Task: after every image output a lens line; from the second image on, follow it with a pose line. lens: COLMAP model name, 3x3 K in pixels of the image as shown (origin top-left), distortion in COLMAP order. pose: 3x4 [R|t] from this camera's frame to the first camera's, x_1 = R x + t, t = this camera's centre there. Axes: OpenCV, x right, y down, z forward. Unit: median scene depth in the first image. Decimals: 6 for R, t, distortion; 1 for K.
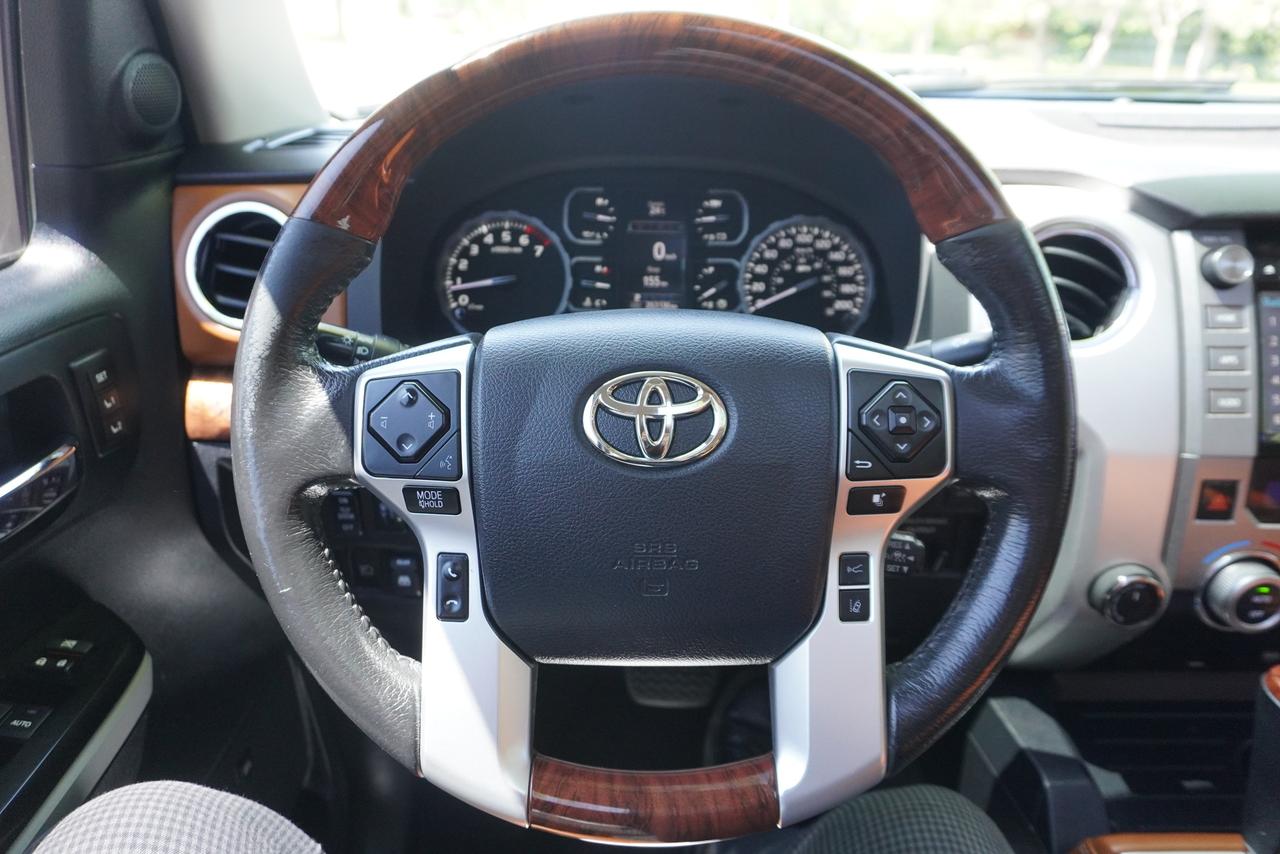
lens RADIAL K [[936.0, 0, 638.9], [0, 936.0, 425.1], [0, 0, 1]] dist [-0.005064, -0.000212]
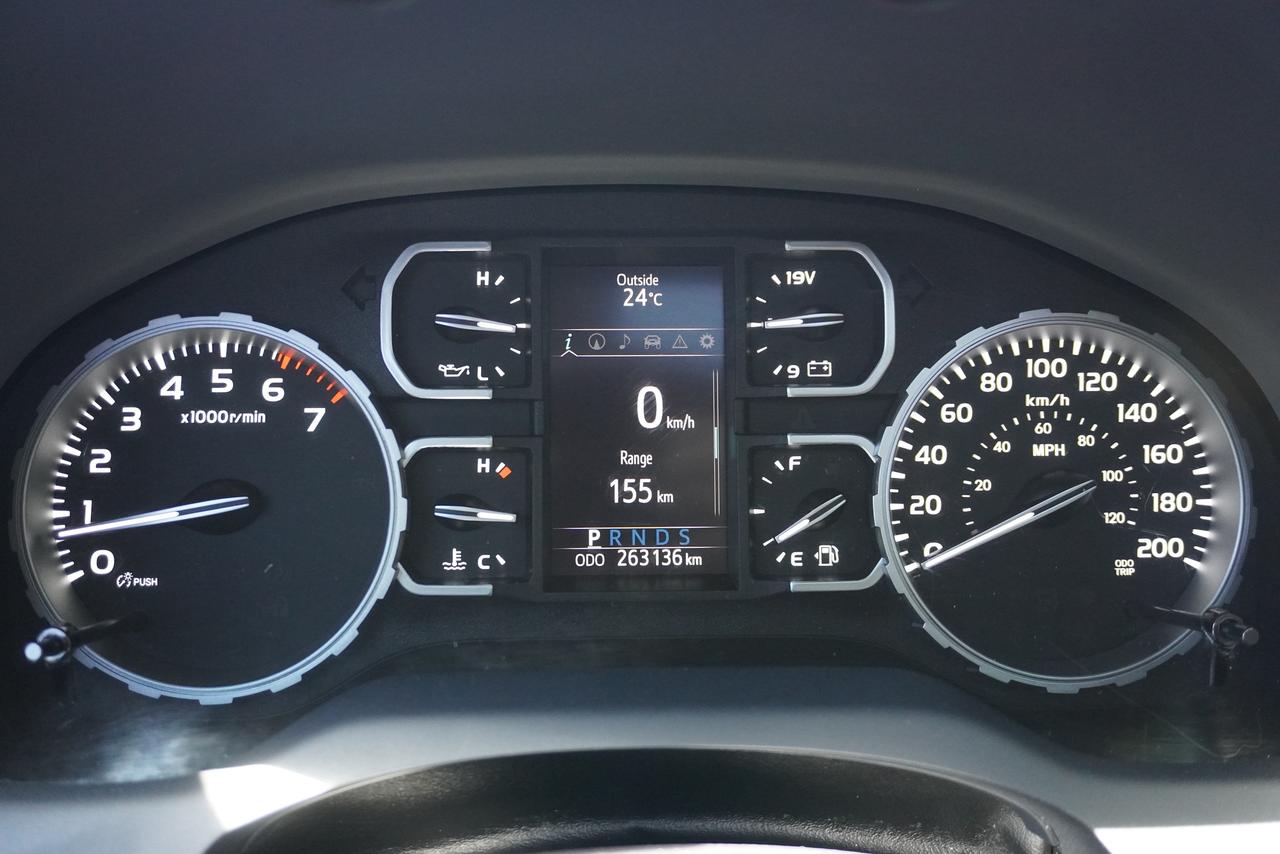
lens RADIAL K [[1309.6, 0, 640.2], [0, 1309.6, 428.9], [0, 0, 1]] dist [0.063765, 0.000000]
pose [[0.998651, -0.027927, 0.043782, -0.004519], [0.028500, 0.999515, -0.012514, -0.173750], [-0.043411, 0.013744, 0.998963, 0.494120]]
